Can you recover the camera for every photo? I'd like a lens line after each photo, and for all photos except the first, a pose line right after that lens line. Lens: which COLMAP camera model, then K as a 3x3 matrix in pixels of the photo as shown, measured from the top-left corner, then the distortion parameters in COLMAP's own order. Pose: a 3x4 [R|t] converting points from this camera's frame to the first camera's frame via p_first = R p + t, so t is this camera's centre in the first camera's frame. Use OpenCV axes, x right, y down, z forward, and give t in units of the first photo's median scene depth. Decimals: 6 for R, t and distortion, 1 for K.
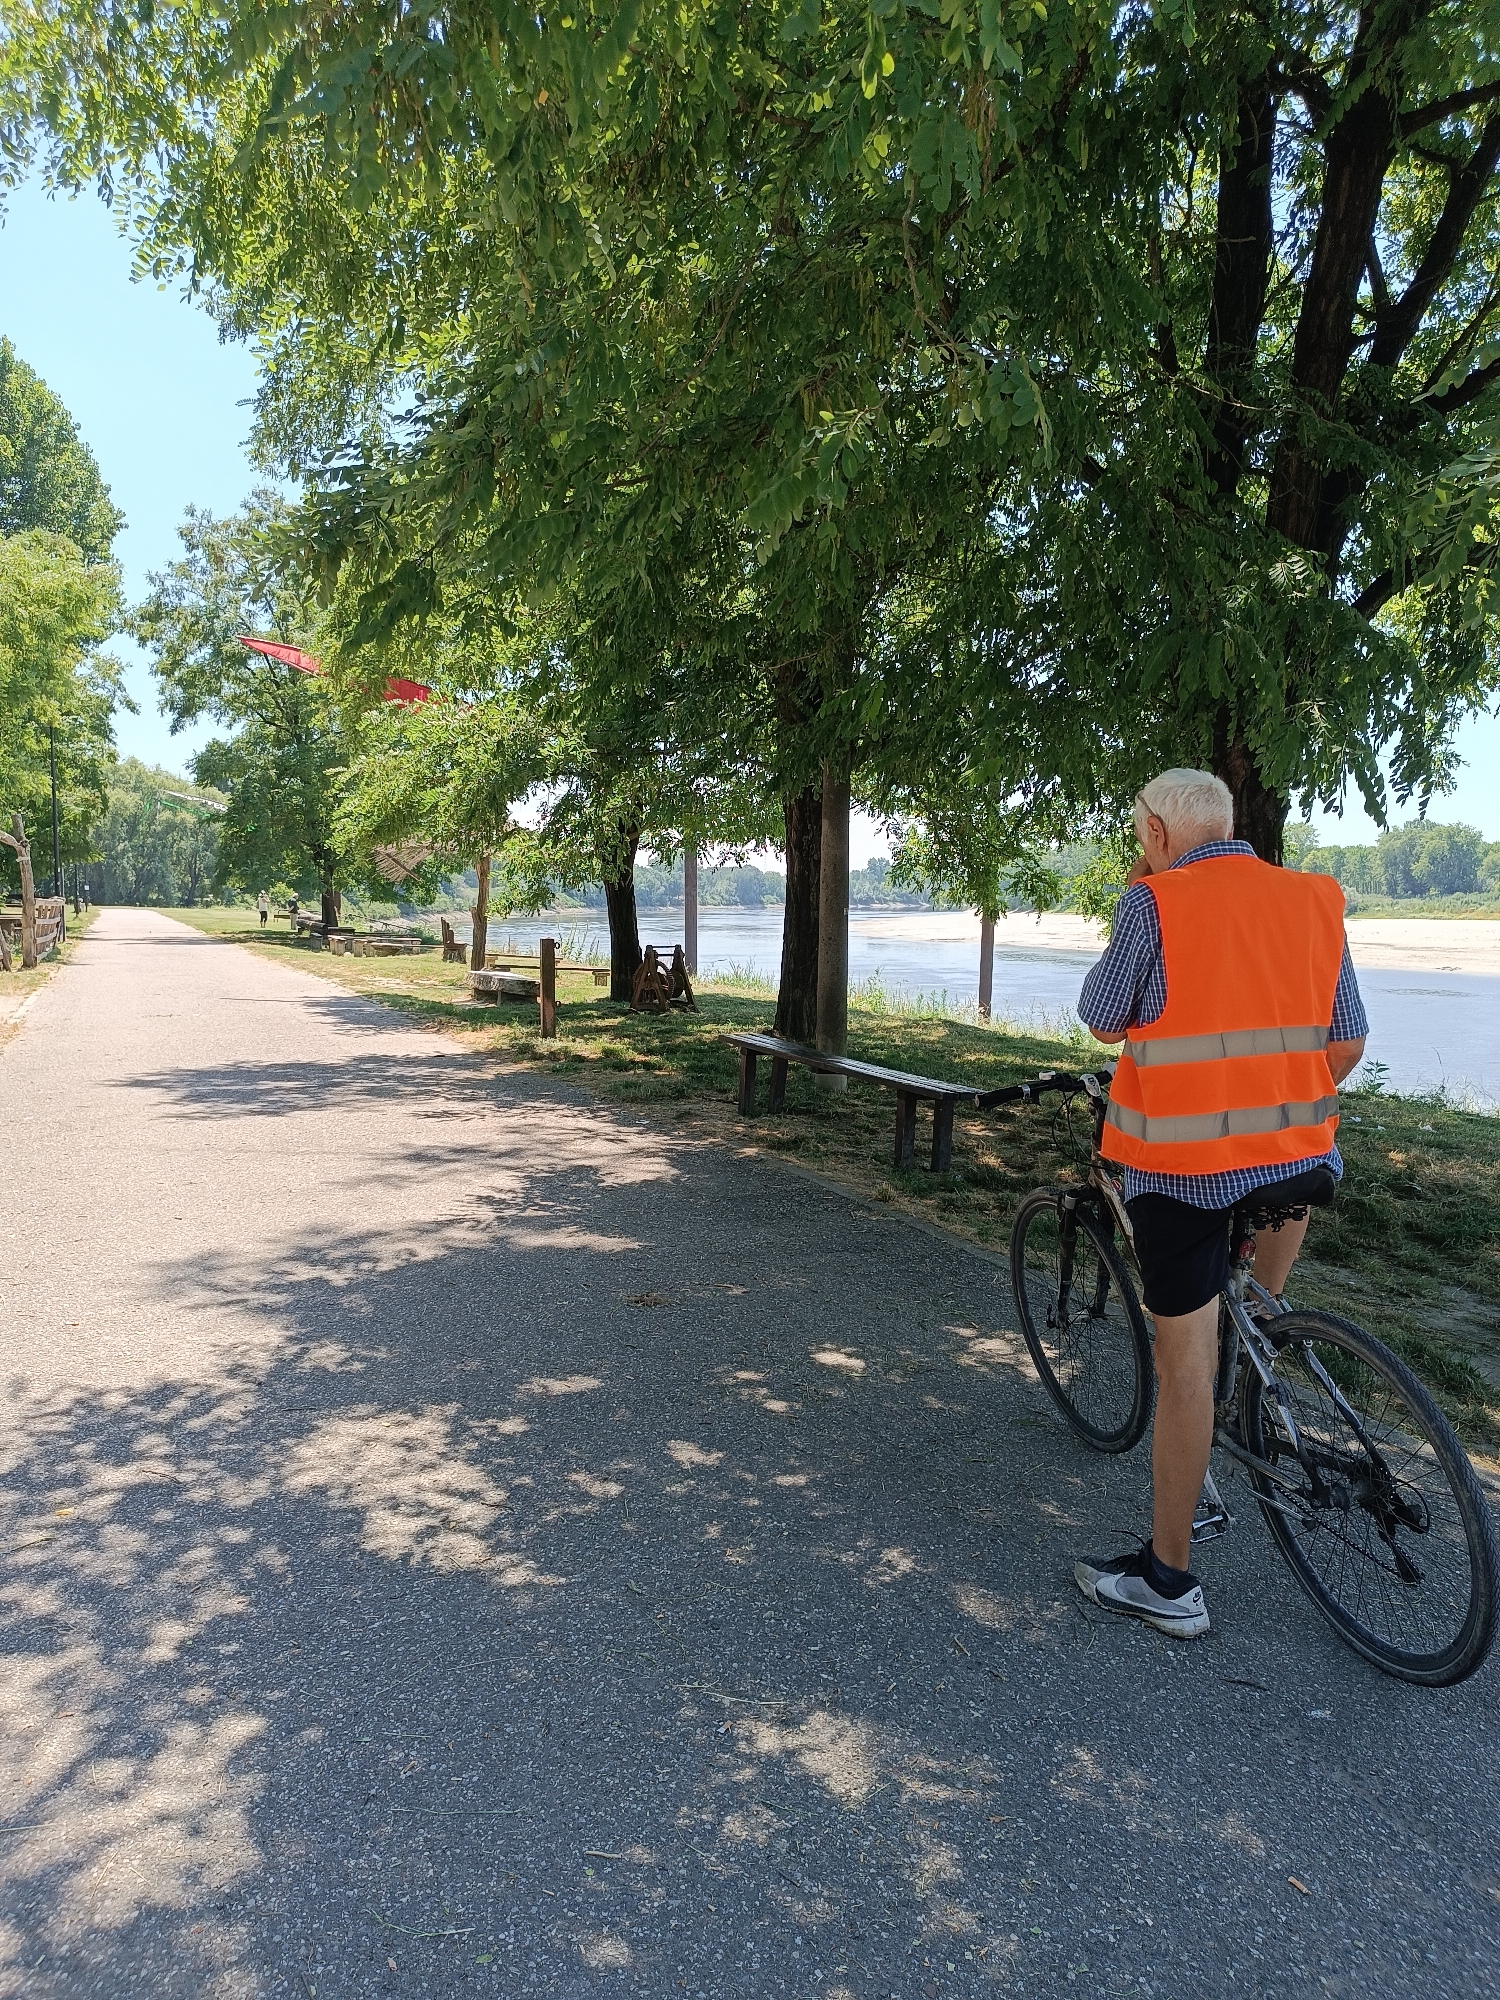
lens RADIAL K [[1437.4, 0, 750.0], [0, 1437.4, 1000.0], [0, 0, 1]] dist [0.035867, -0.002431]
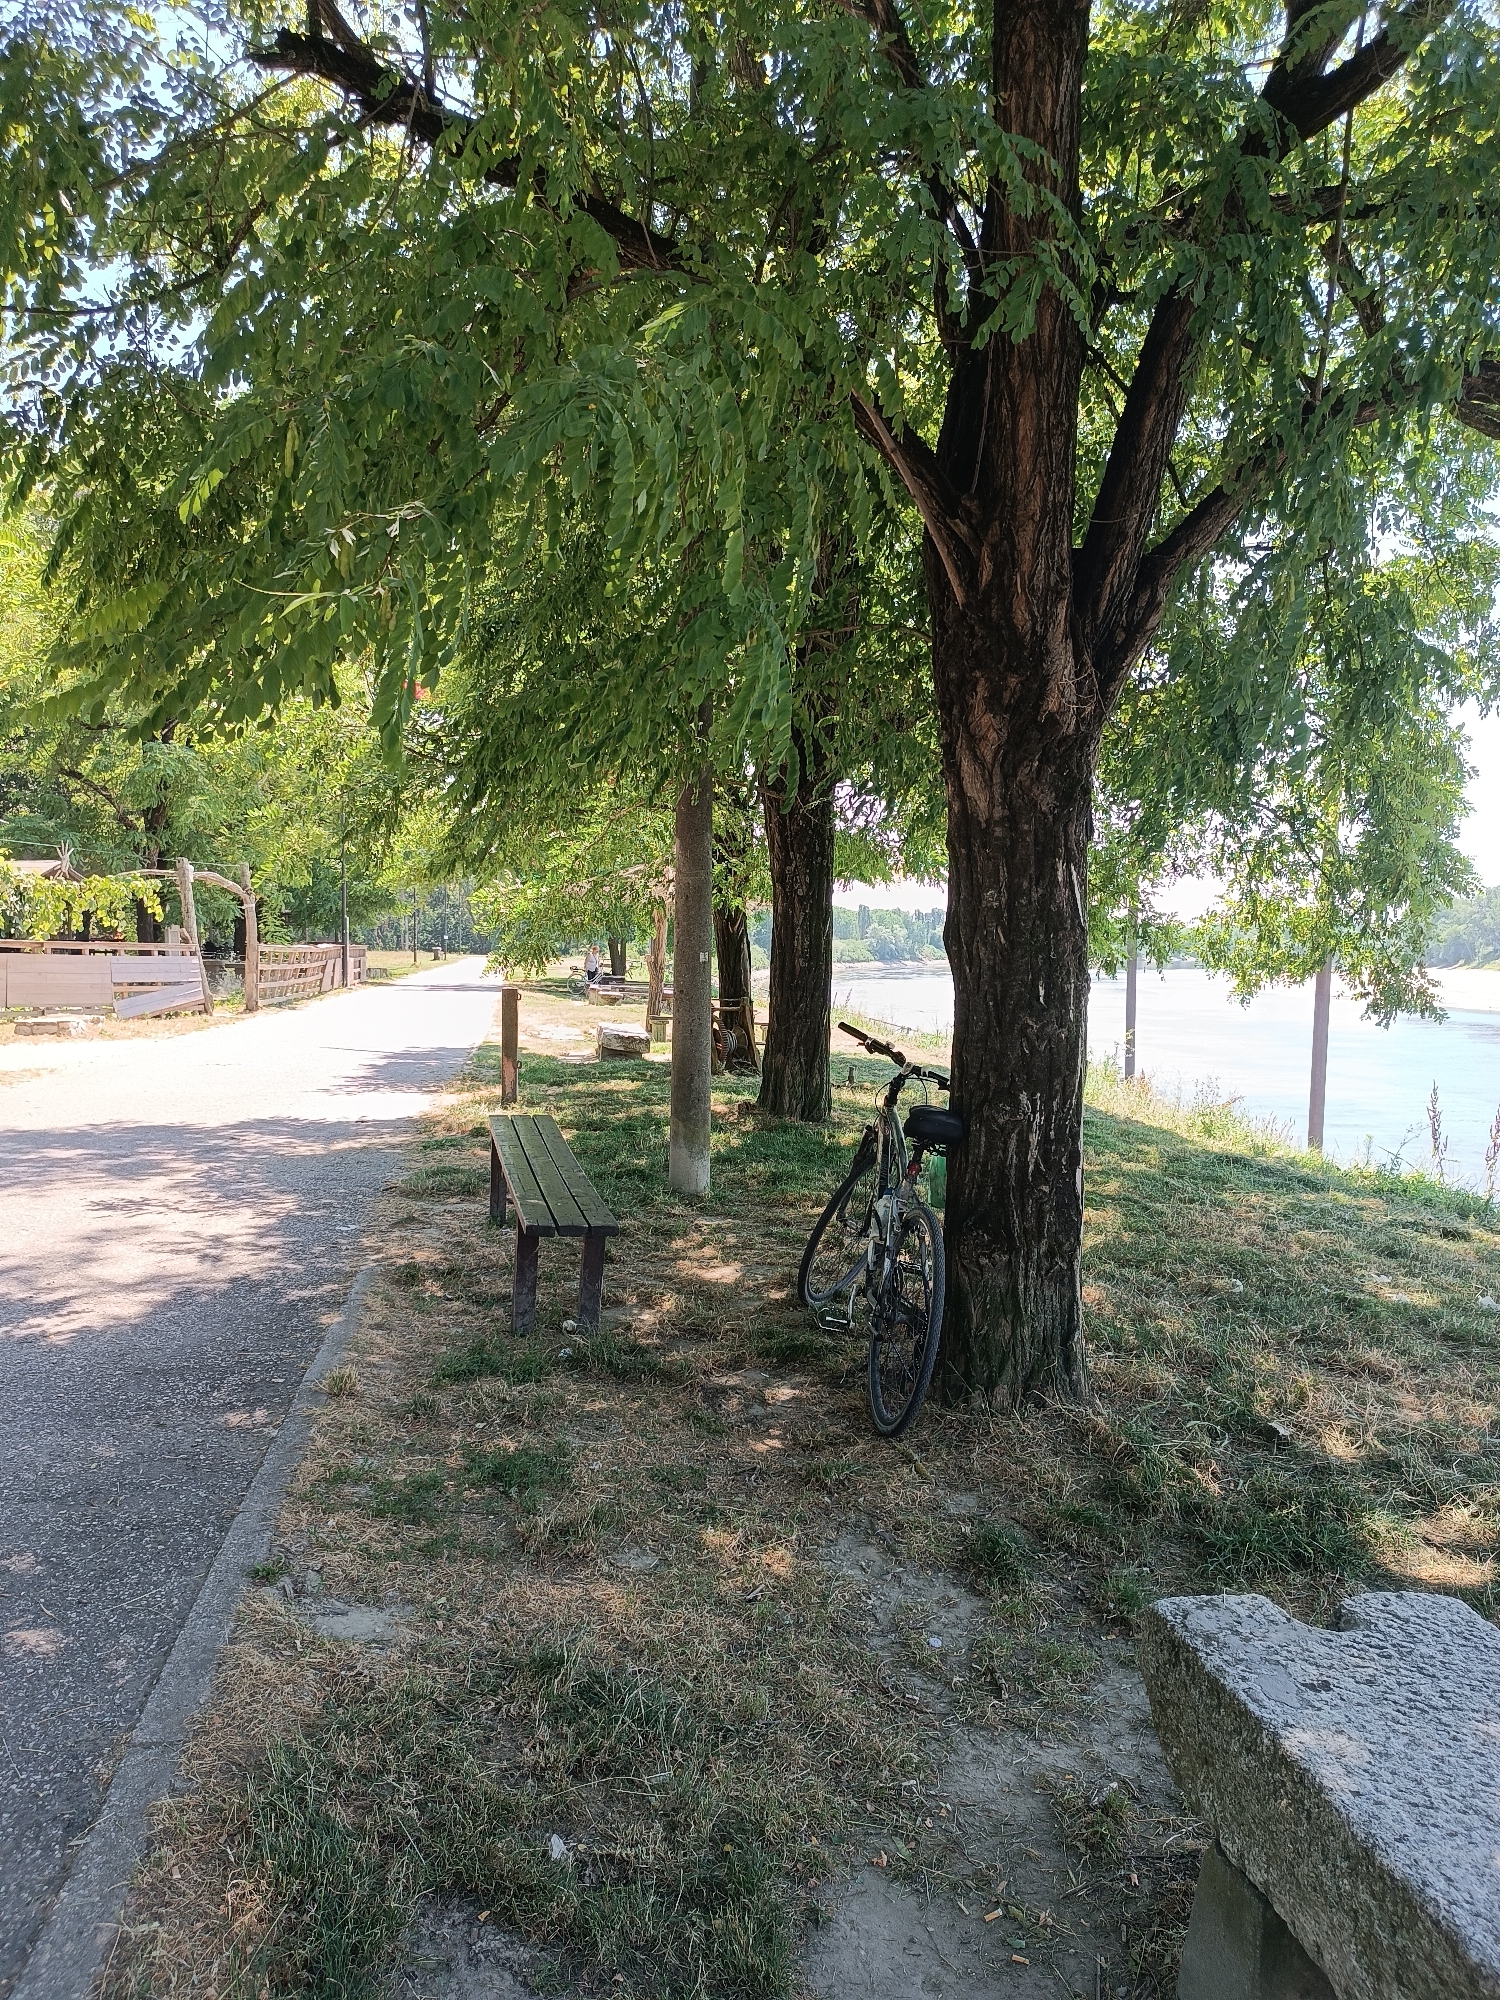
lens RADIAL K [[1437.4, 0, 750.0], [0, 1437.4, 1000.0], [0, 0, 1]] dist [0.035867, -0.002431]
pose [[0.968131, 0.013609, -0.250073, 0.060906], [-0.022424, 0.999222, -0.032434, -0.003194], [0.249437, 0.037008, 0.967684, 0.053652]]
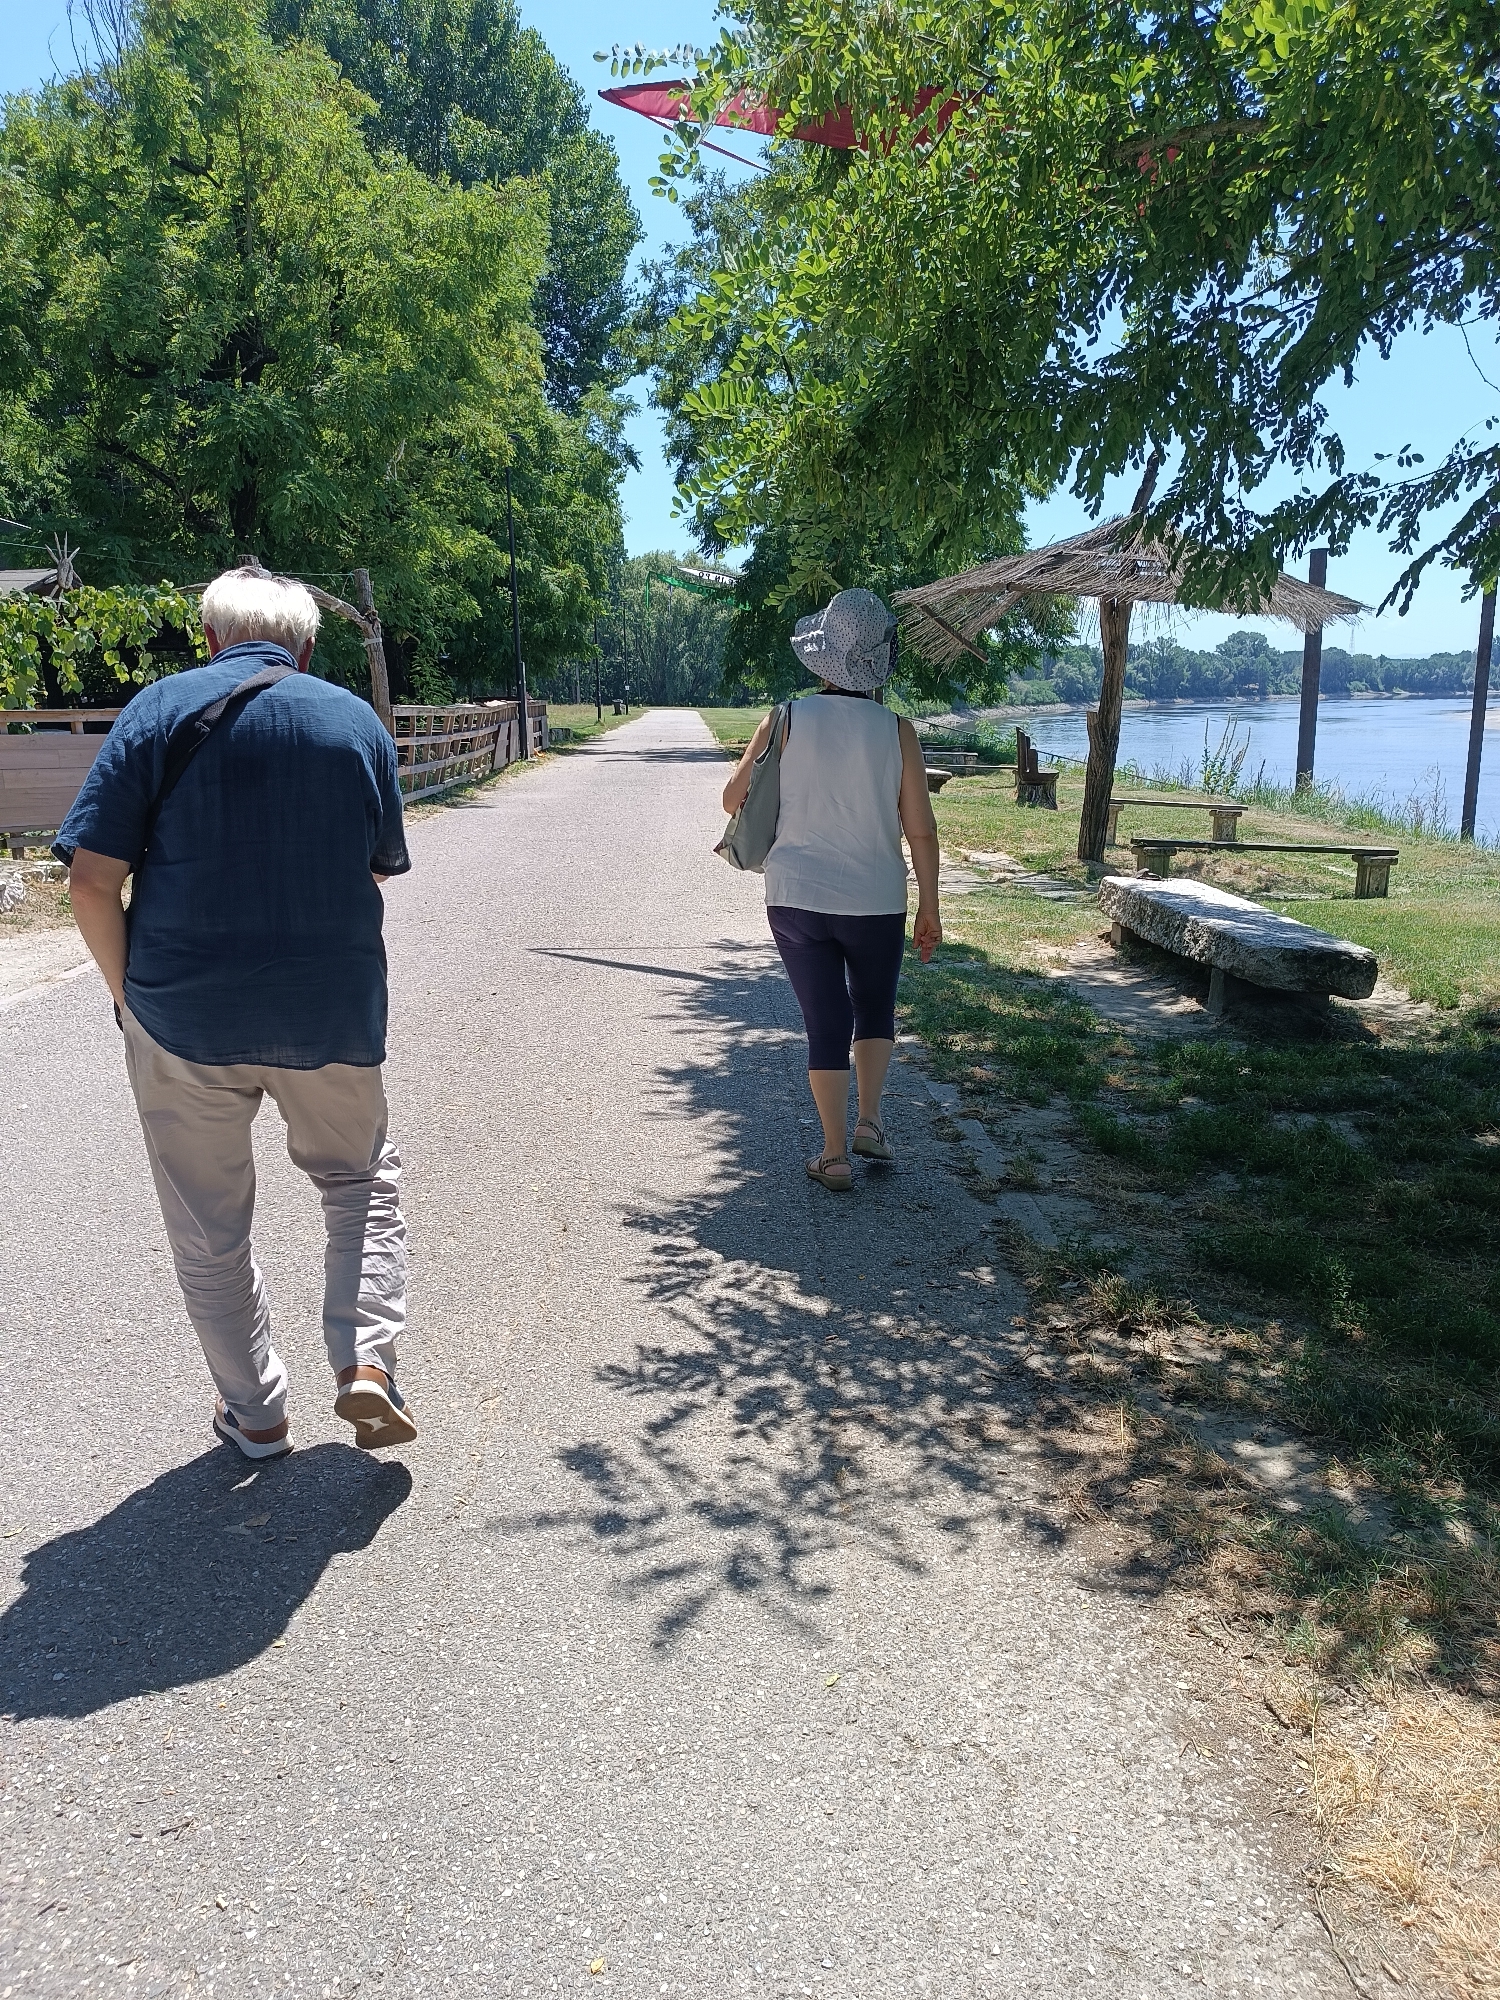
lens RADIAL K [[1461.7, 0, 770.0], [0, 1461.7, 997.2], [0, 0, 1]] dist [0.039467, -0.000154]
pose [[0.936246, 0.056924, -0.346703, -0.063436], [-0.009619, 0.990571, 0.136665, -0.020105], [0.351214, -0.124617, 0.927965, 0.261438]]
